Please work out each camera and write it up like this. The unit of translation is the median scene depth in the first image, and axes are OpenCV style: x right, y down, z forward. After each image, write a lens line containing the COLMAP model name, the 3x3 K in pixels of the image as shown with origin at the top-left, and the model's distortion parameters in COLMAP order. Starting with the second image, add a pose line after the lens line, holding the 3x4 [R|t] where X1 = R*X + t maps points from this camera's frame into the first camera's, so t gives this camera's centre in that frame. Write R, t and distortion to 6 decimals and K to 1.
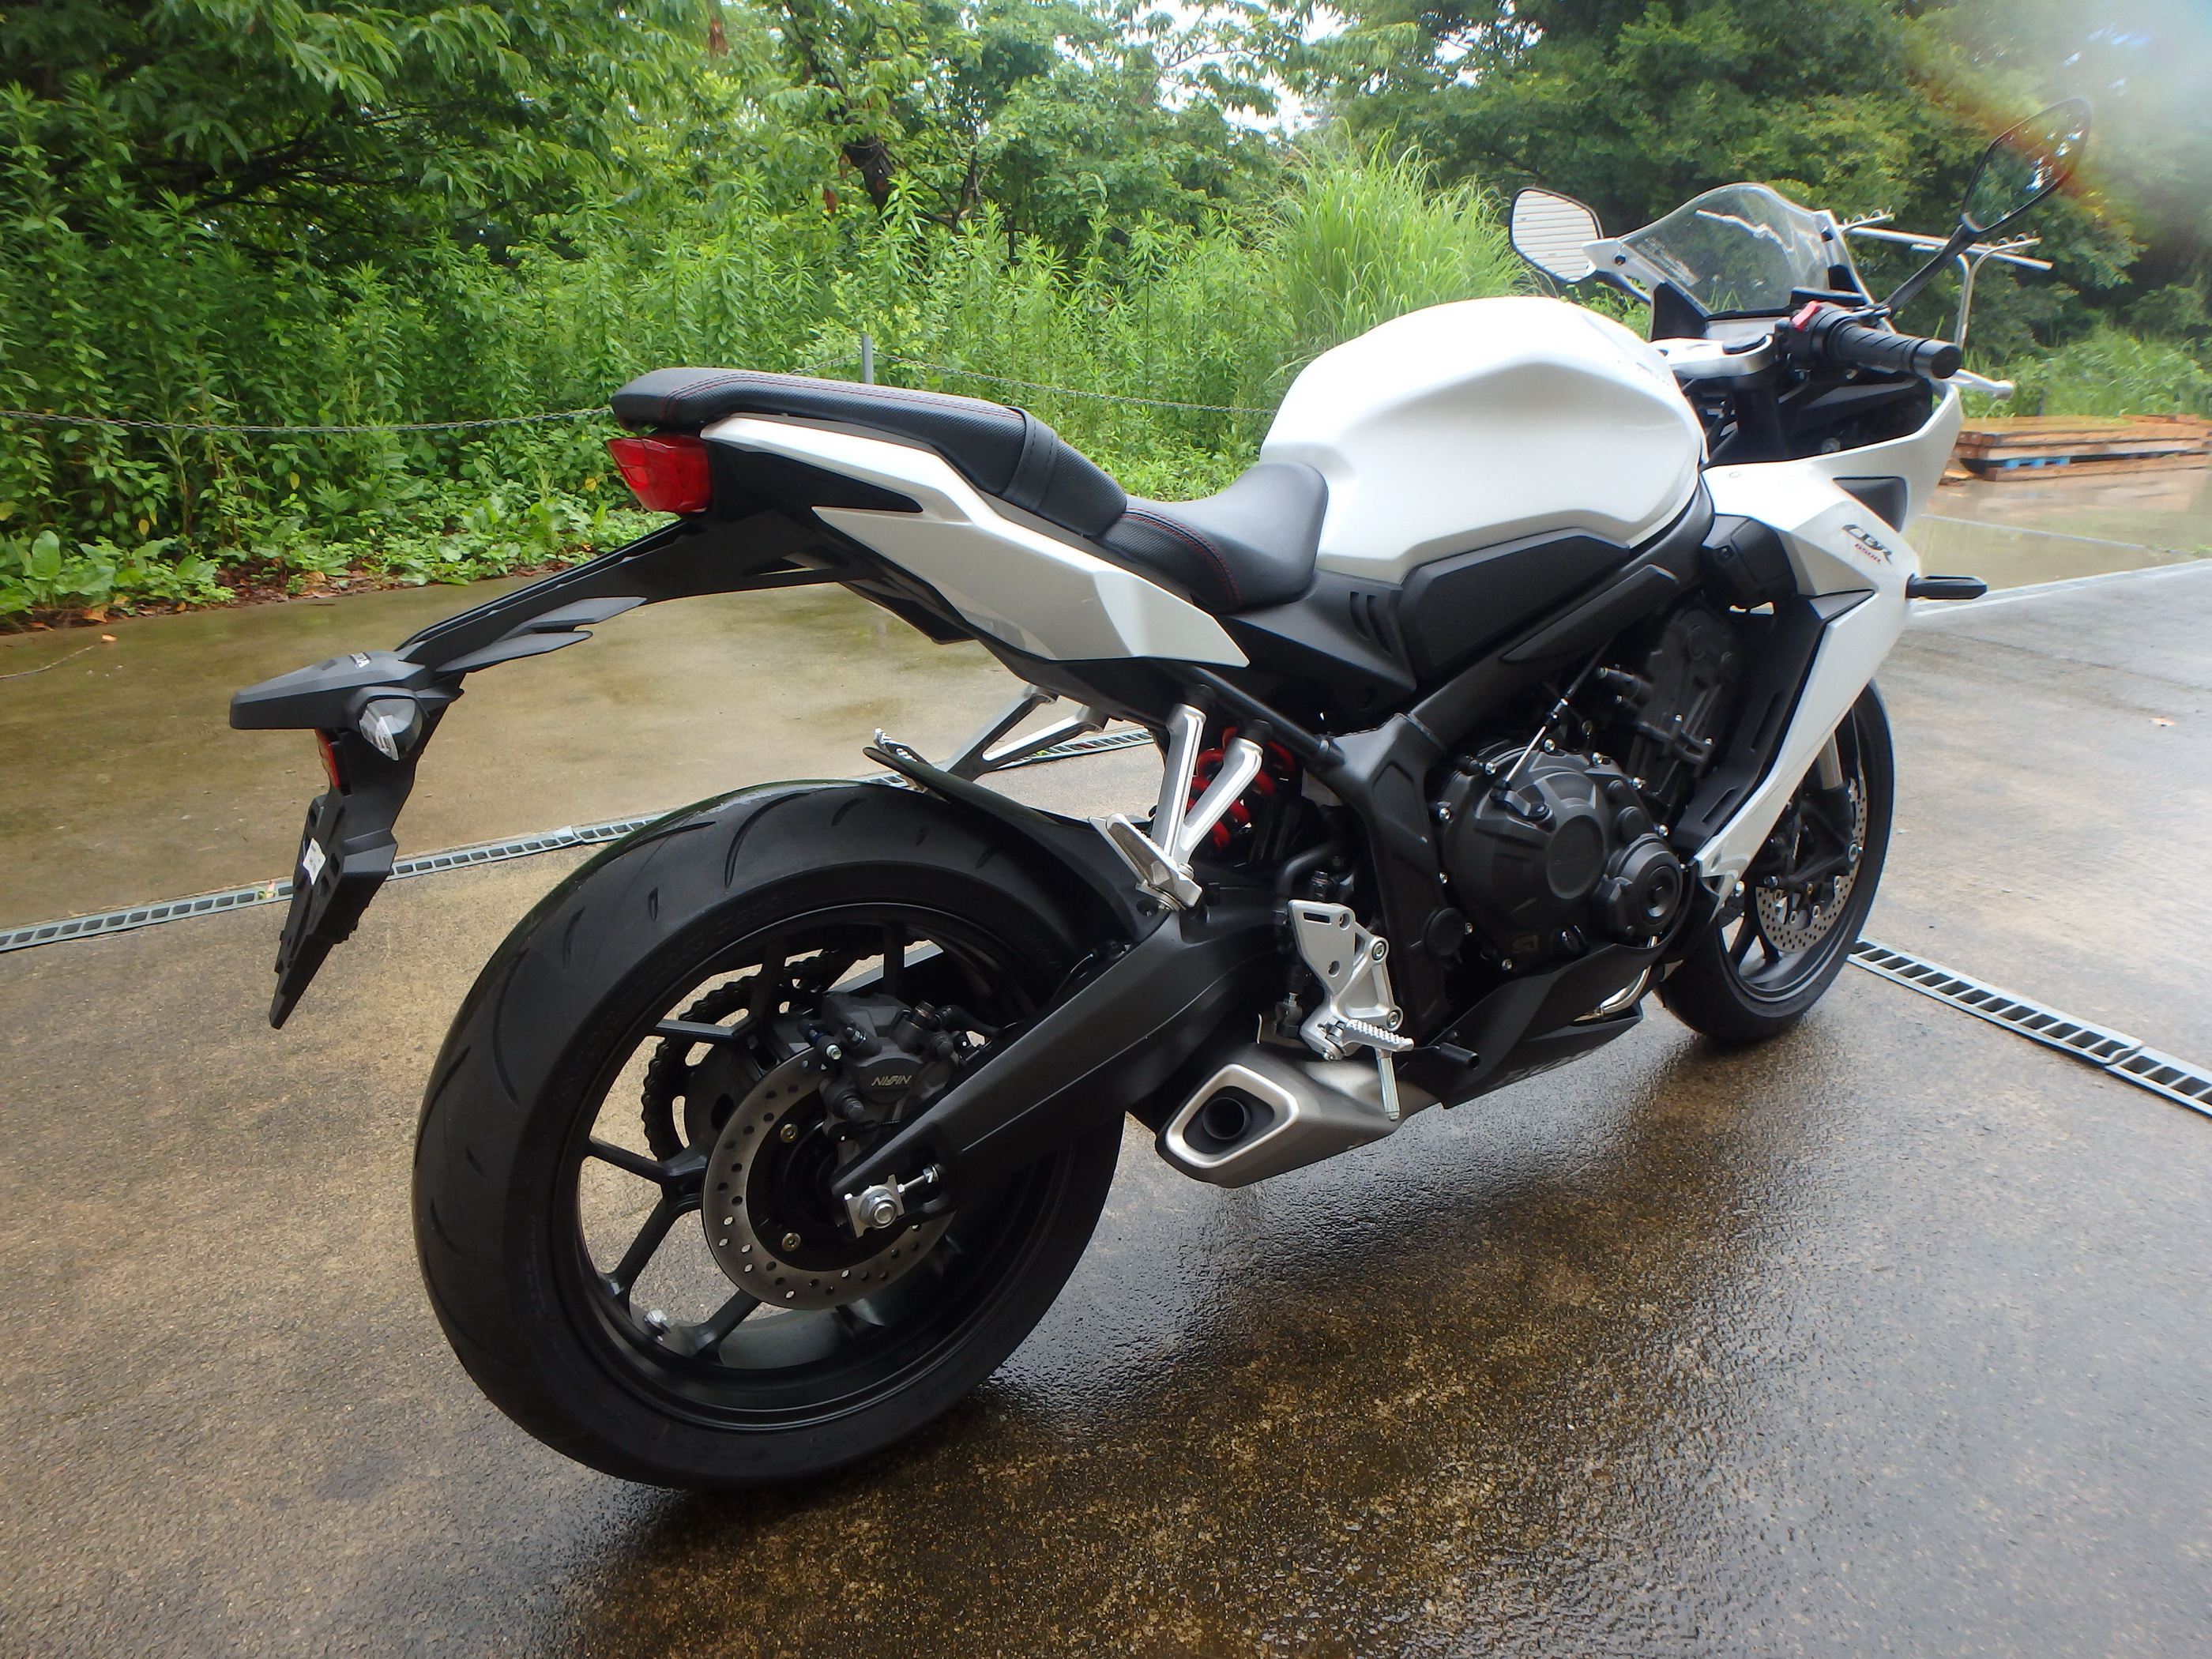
lens RADIAL K [[1391.2, 0, 1106.1], [0, 1391.2, 820.9], [0, 0, 1]] dist [-0.048475, 0.013528]
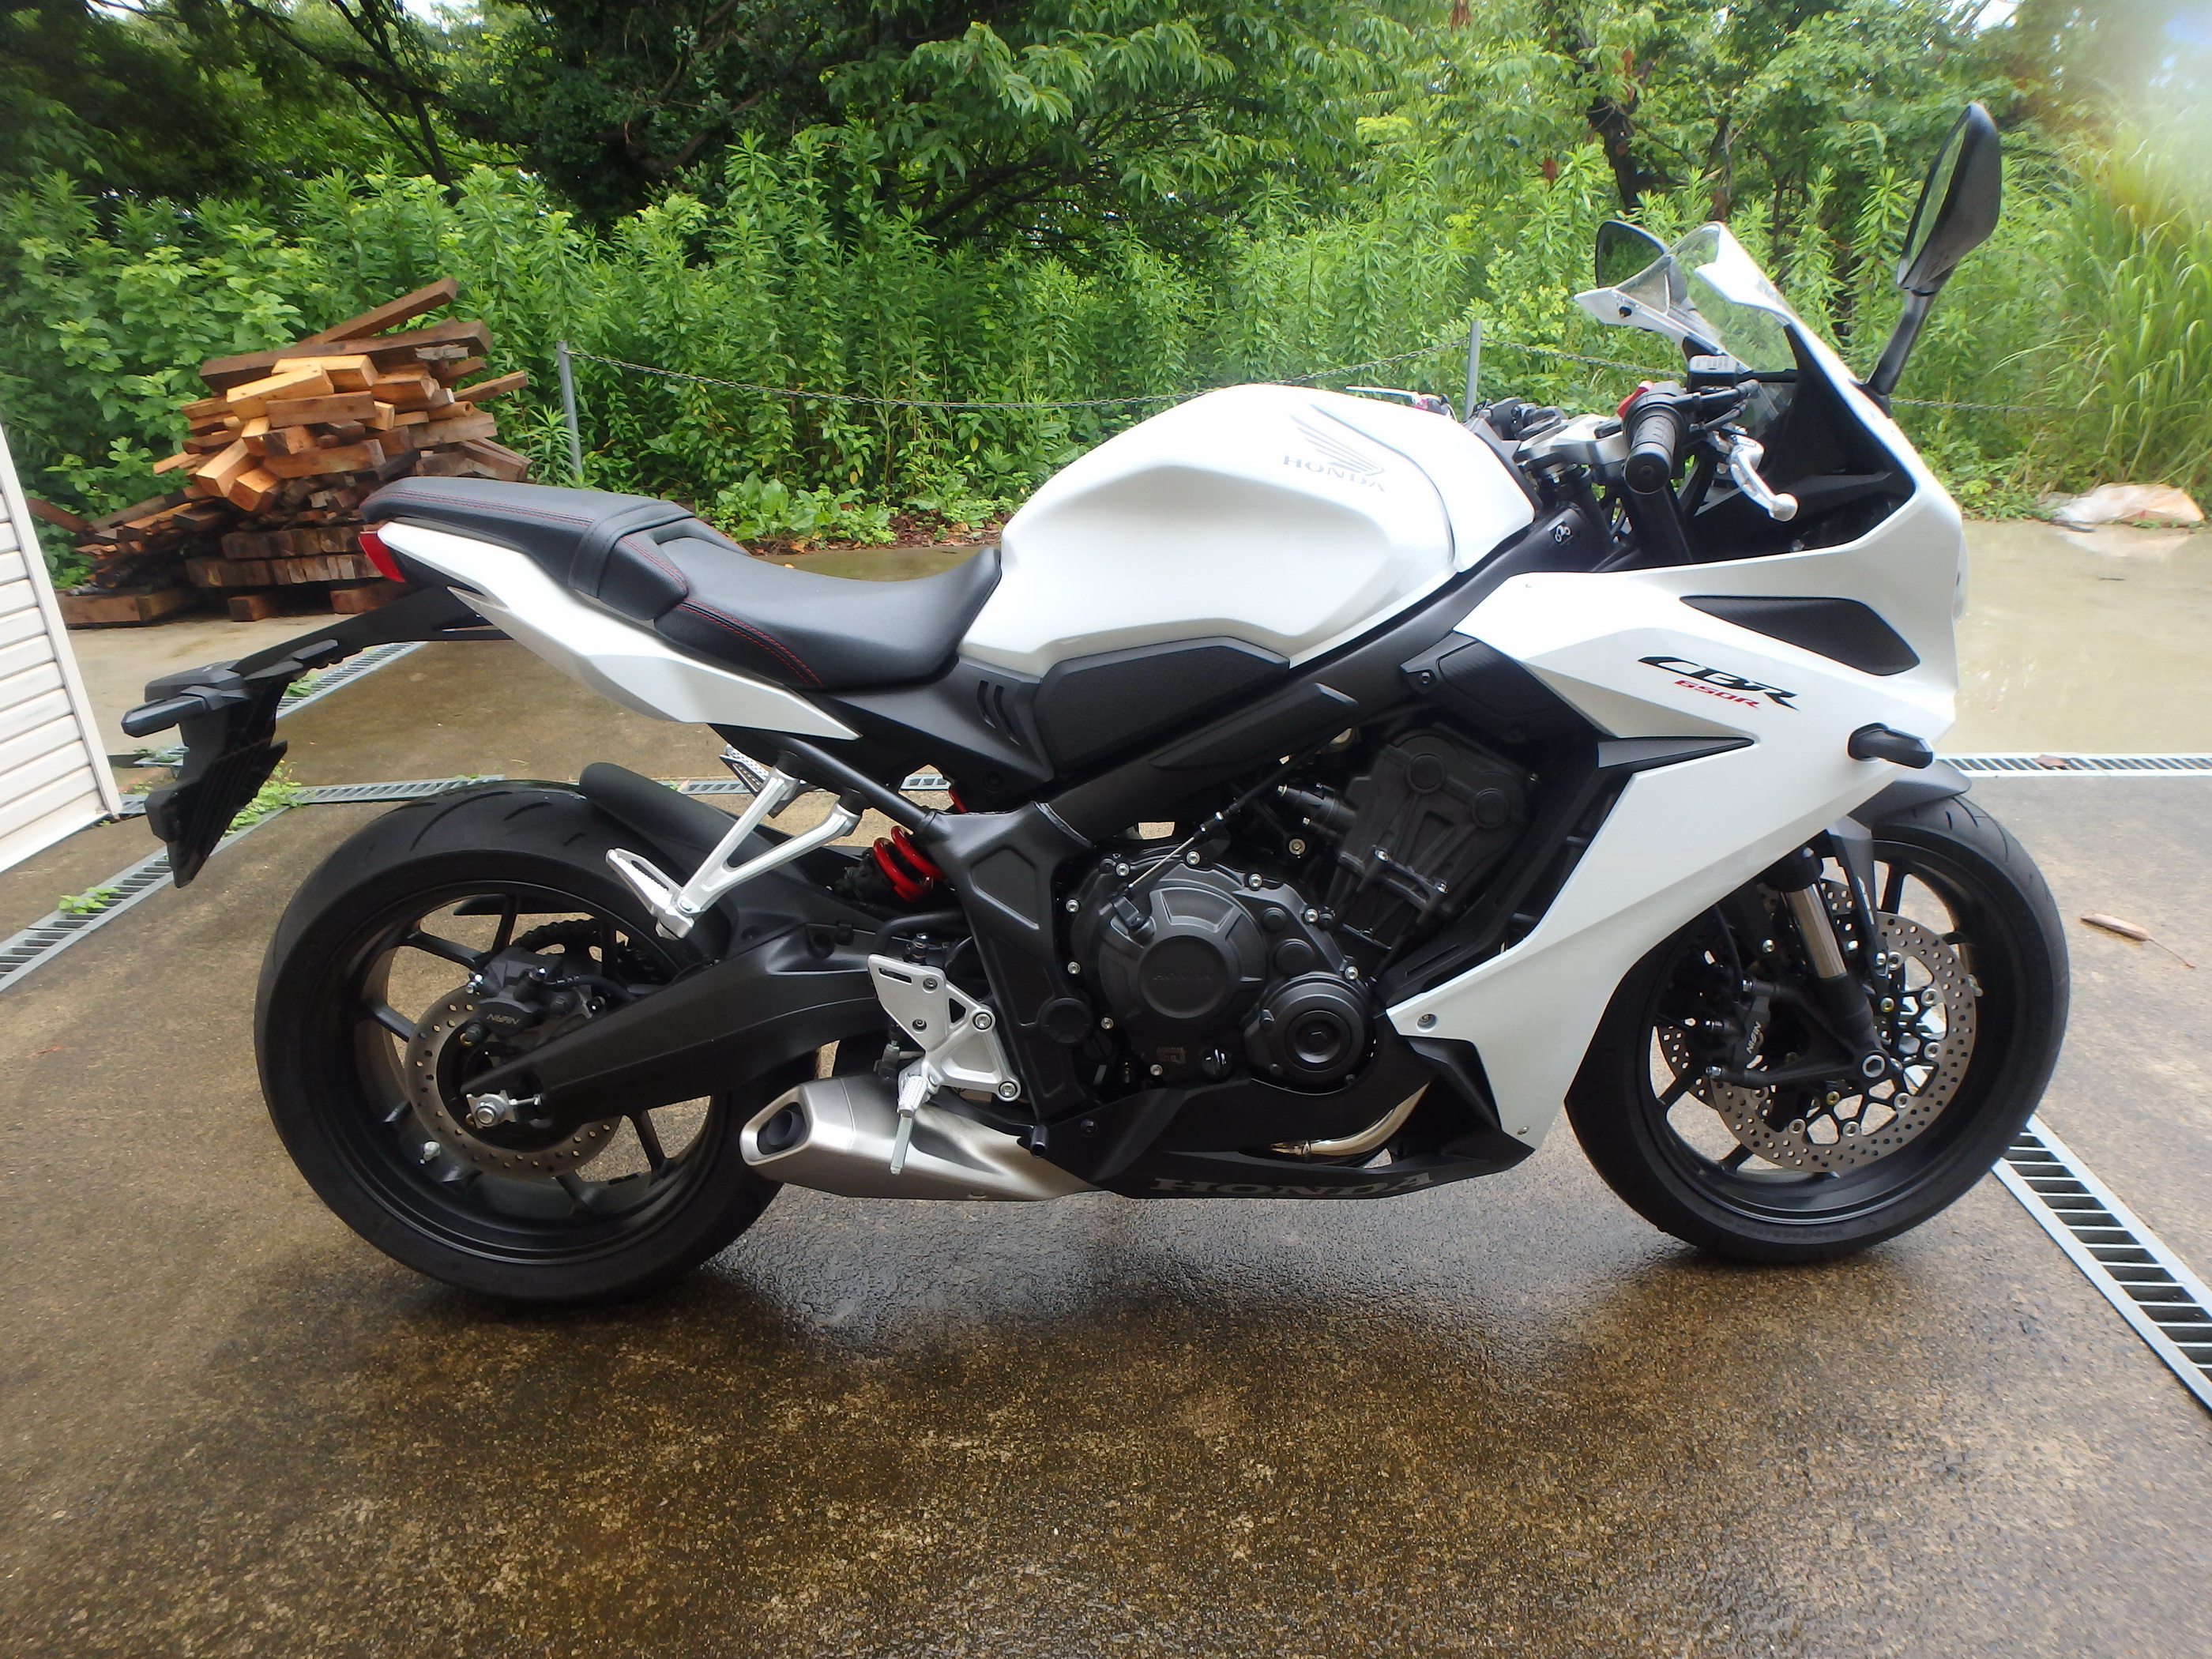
lens RADIAL K [[1391.2, 0, 1115.2], [0, 1391.2, 808.4], [0, 0, 1]] dist [-0.048475, 0.013528]
pose [[0.843200, 0.168826, -0.510404, 0.440457], [-0.157501, 0.985329, 0.065721, -0.083258], [0.514011, 0.024974, 0.857420, 0.082517]]
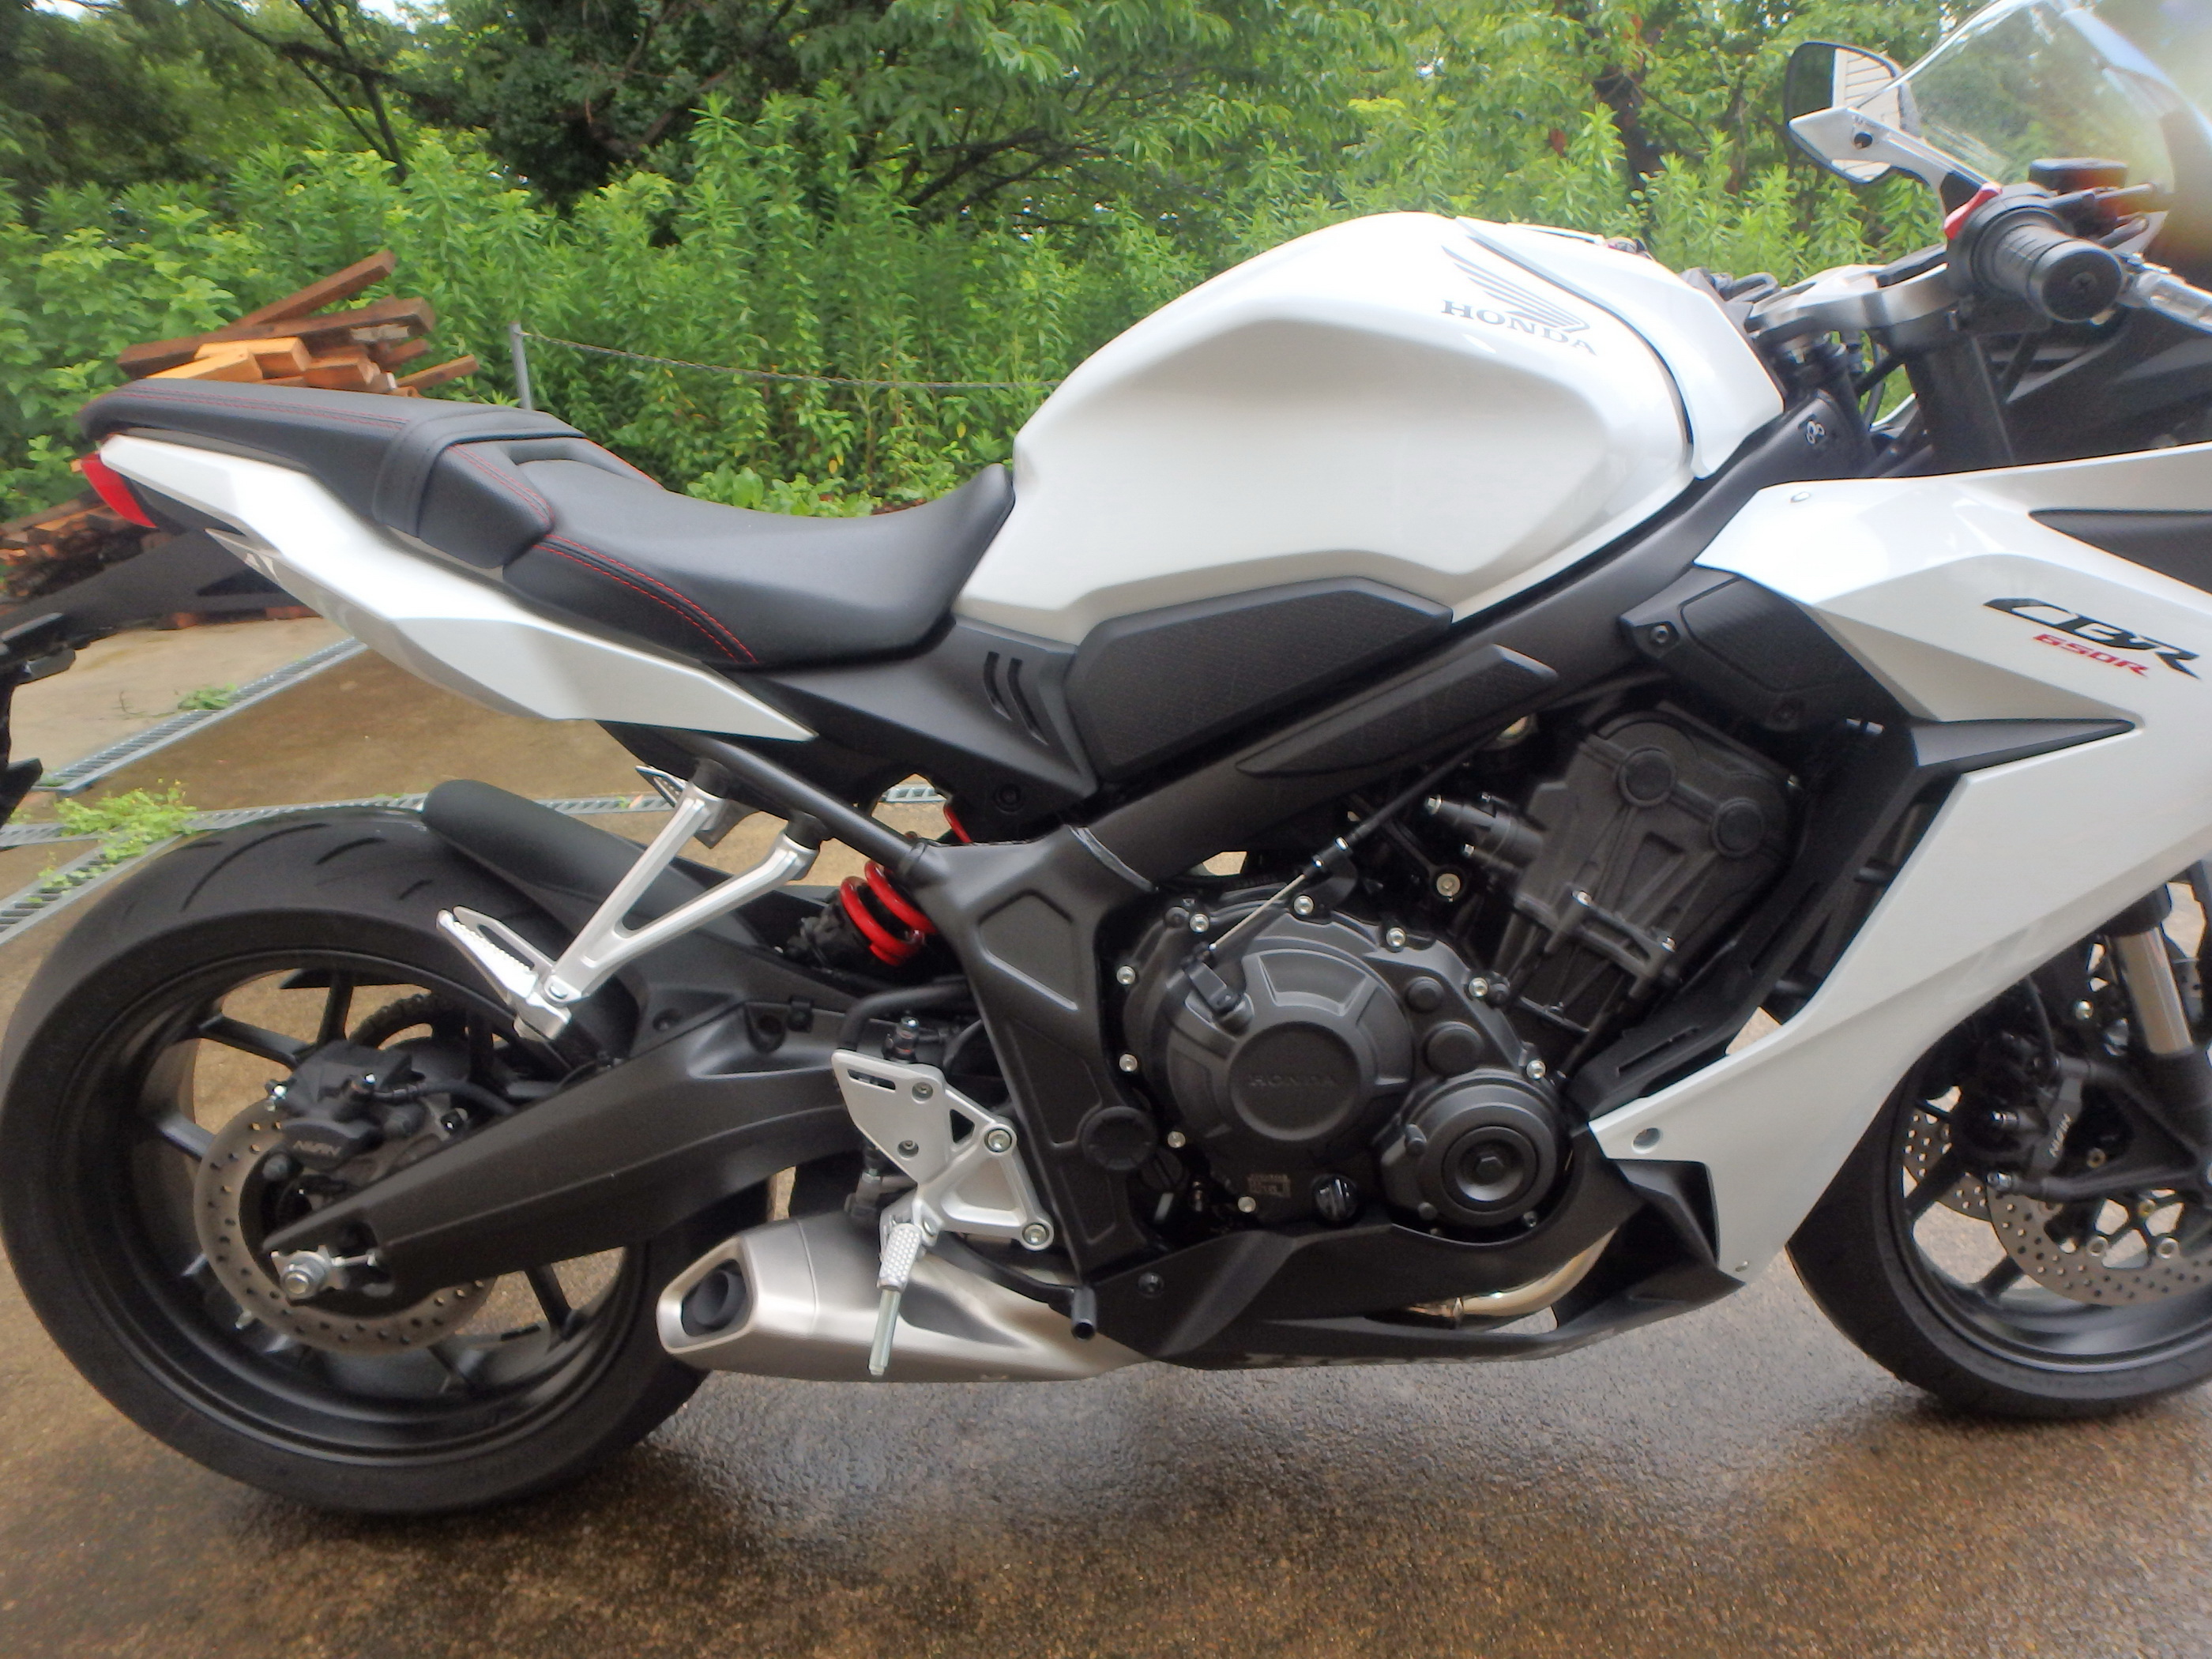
lens RADIAL K [[1391.2, 0, 1125.7], [0, 1391.2, 817.3], [0, 0, 1]] dist [-0.048475, 0.013528]
pose [[0.852659, 0.156071, -0.498612, 0.330042], [-0.141786, 0.987649, 0.066681, -0.074506], [0.502861, 0.013840, 0.864256, 0.222805]]
